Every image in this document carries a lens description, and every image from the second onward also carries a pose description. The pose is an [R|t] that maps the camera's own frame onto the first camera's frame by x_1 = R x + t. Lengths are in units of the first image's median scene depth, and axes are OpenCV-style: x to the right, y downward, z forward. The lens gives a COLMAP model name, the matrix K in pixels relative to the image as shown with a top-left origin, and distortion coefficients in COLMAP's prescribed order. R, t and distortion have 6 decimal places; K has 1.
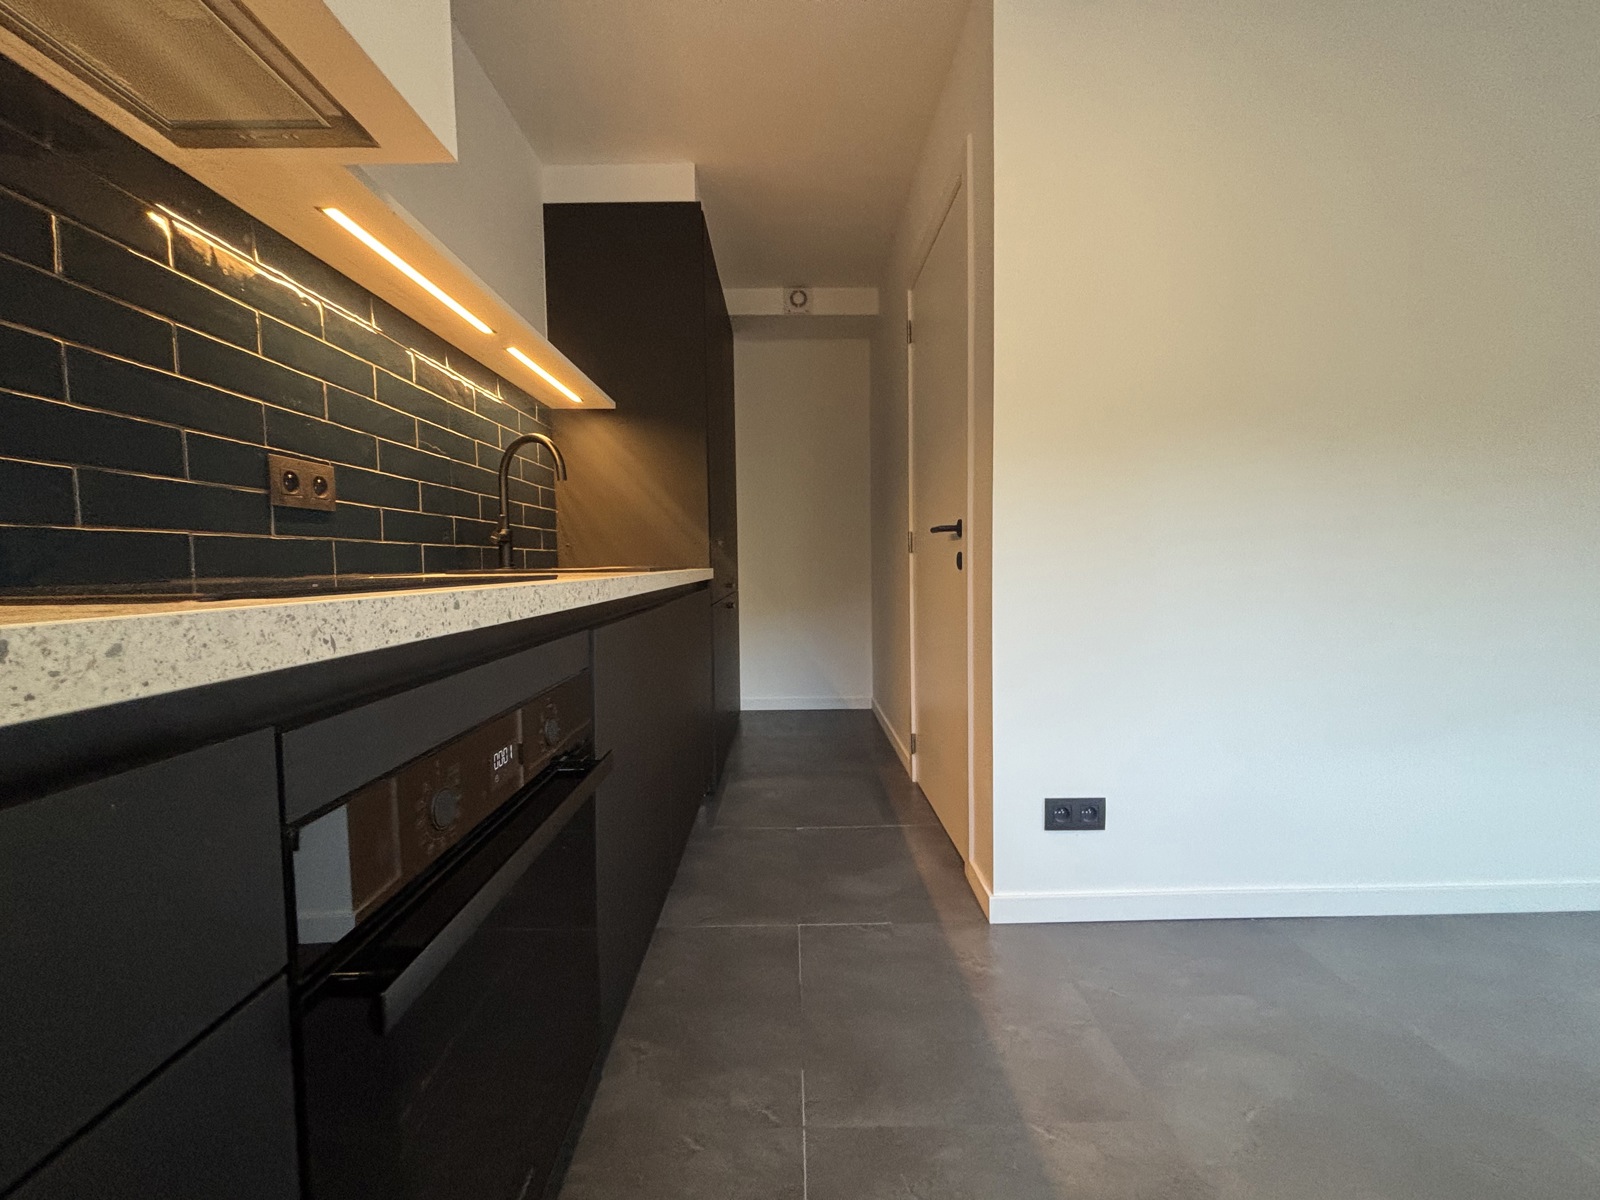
lens RADIAL K [[645.0, 0, 803.2], [0, 645.0, 596.1], [0, 0, 1]] dist [-0.000975, 0.000032]
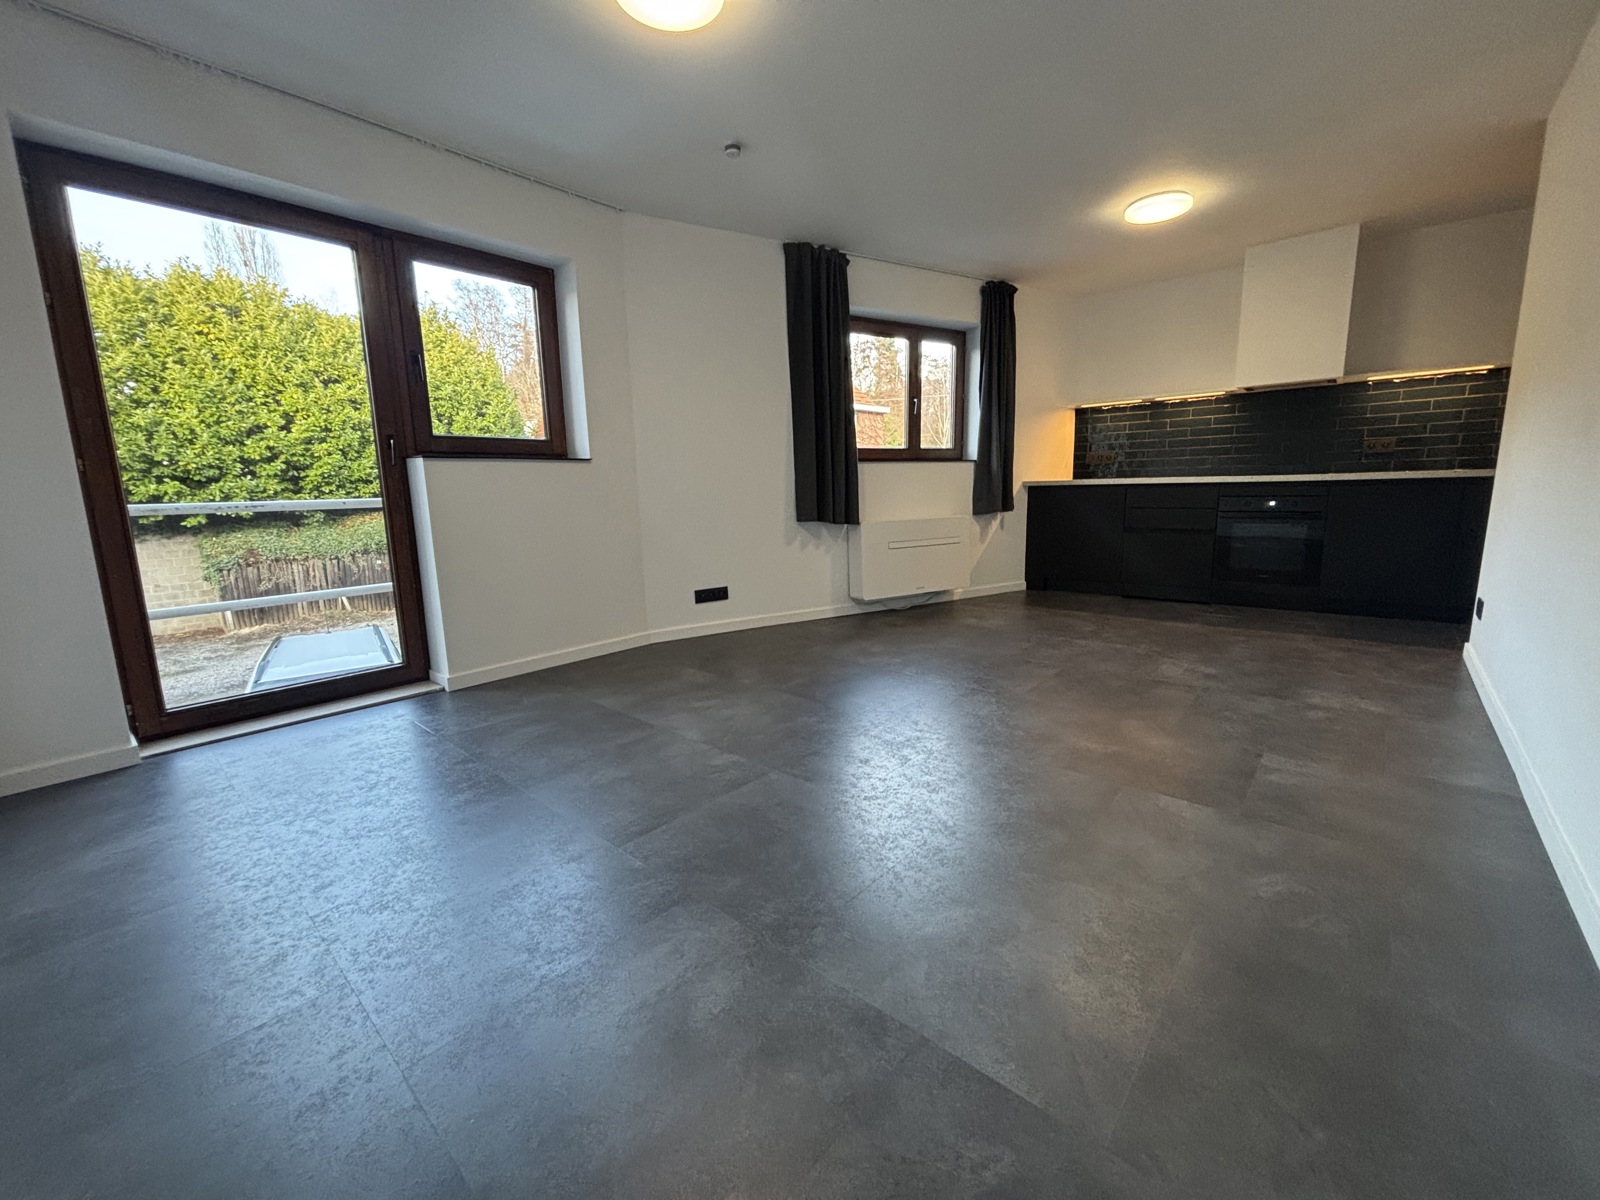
lens RADIAL K [[645.0, 0, 803.2], [0, 645.0, 596.1], [0, 0, 1]] dist [-0.000975, 0.000032]
pose [[-0.674553, 0.152478, -0.722308, 3.506413], [-0.002960, 0.977870, 0.209190, -0.079057], [0.738220, 0.143248, -0.659174, 0.927806]]
